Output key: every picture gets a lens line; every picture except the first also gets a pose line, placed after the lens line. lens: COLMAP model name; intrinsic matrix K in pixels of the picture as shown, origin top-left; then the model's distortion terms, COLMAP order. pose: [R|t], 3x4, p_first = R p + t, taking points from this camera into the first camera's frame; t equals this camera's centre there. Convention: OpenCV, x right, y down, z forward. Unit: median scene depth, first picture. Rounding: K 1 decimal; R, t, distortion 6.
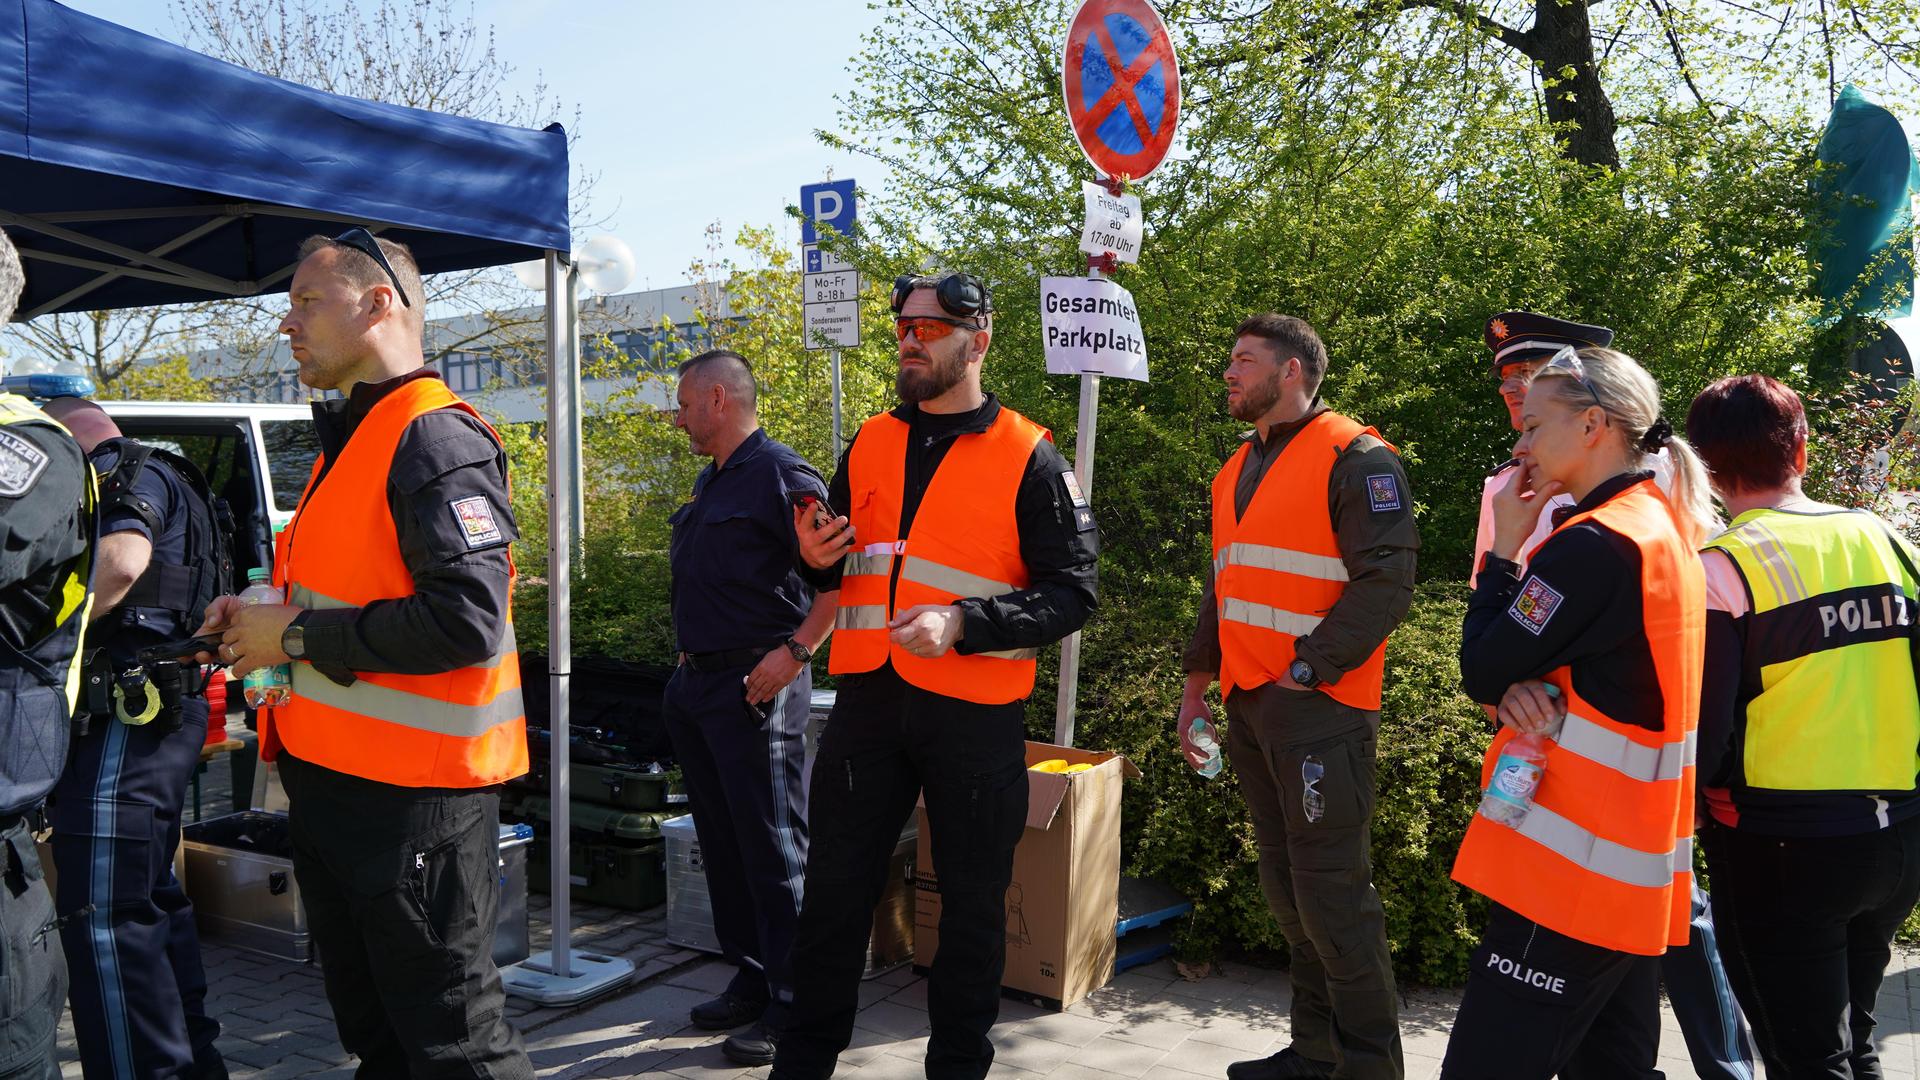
lens RADIAL K [[1520.9, 0, 960.0], [0, 1520.9, 540.0], [0, 0, 1]] dist [-0.003174, -0.001704]
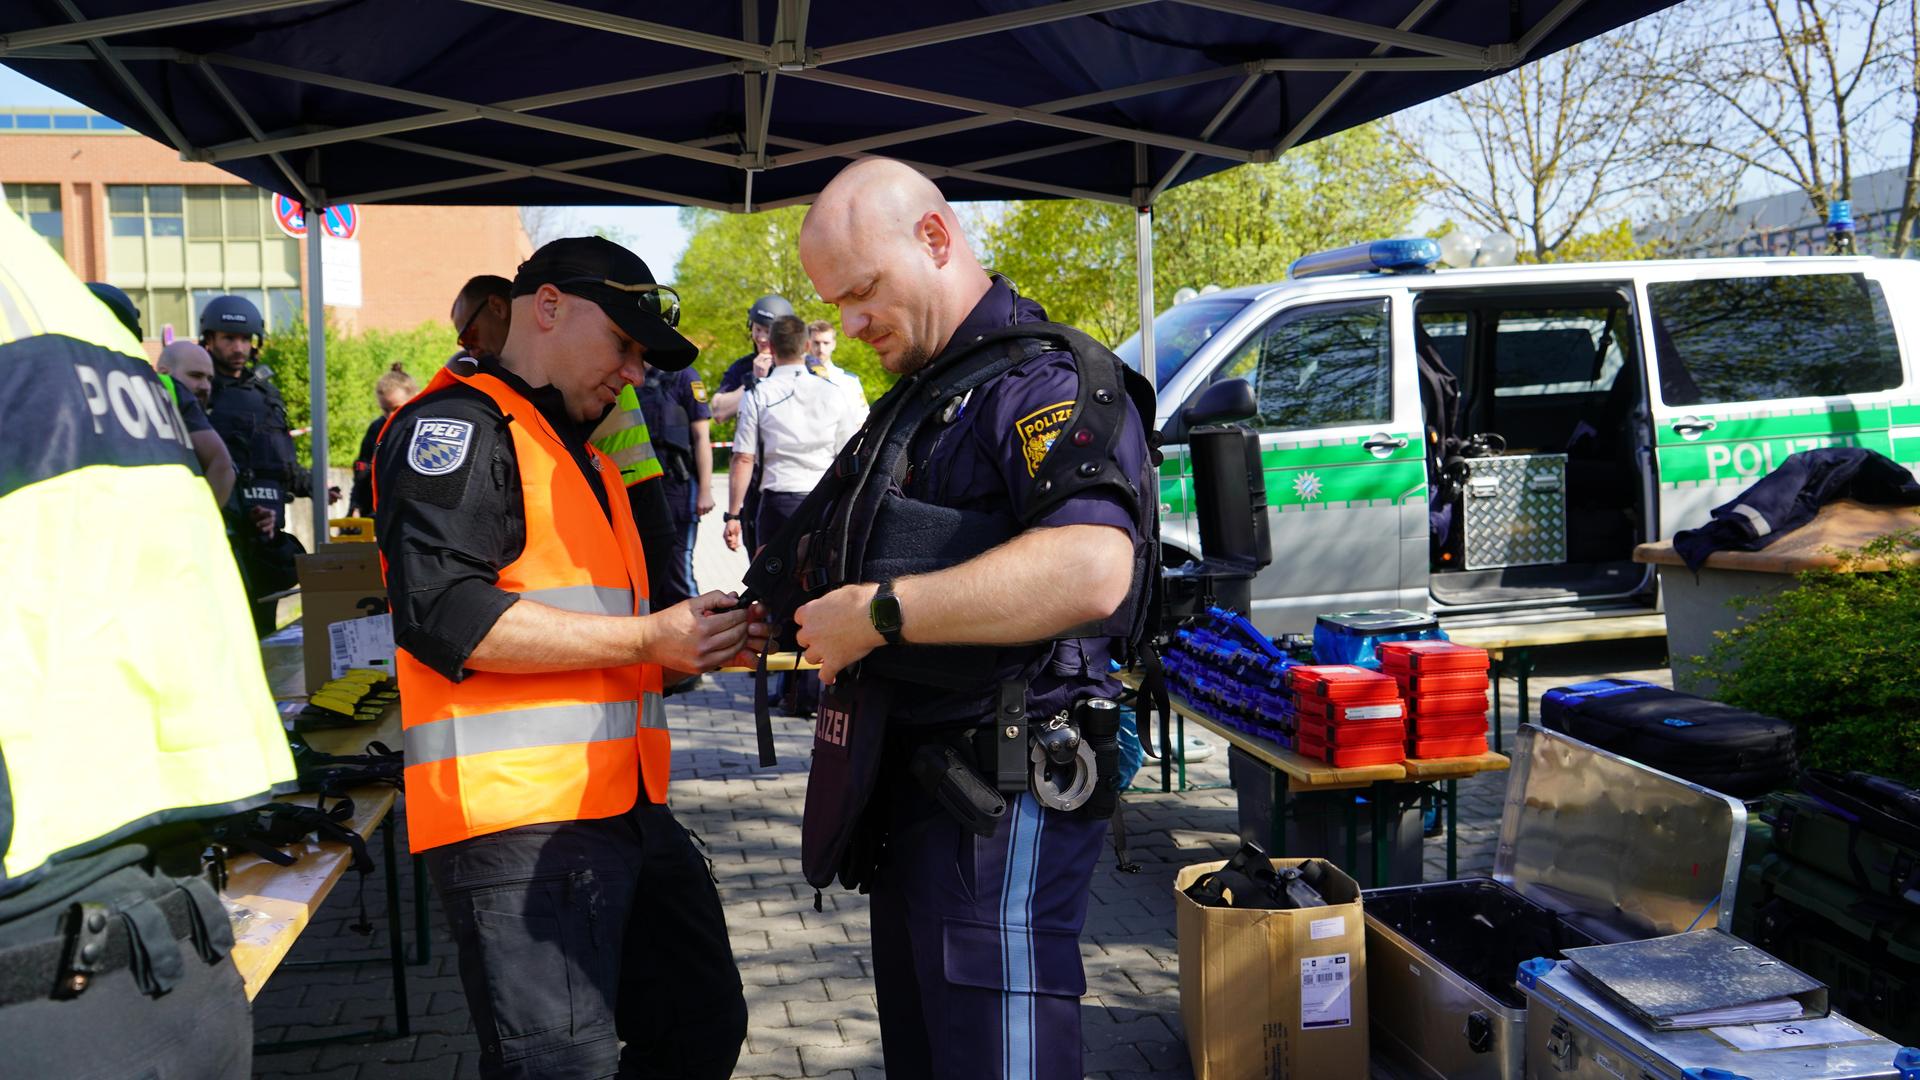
lens RADIAL K [[1740.6, 0, 960.0], [0, 1740.6, 540.0], [0, 0, 1]] dist [0.016110, 0.007677]
pose [[0.652308, 0.054321, -0.756005, -0.036155], [-0.008597, 0.997895, 0.064283, -0.005778], [0.757905, -0.035433, 0.651402, 0.201080]]
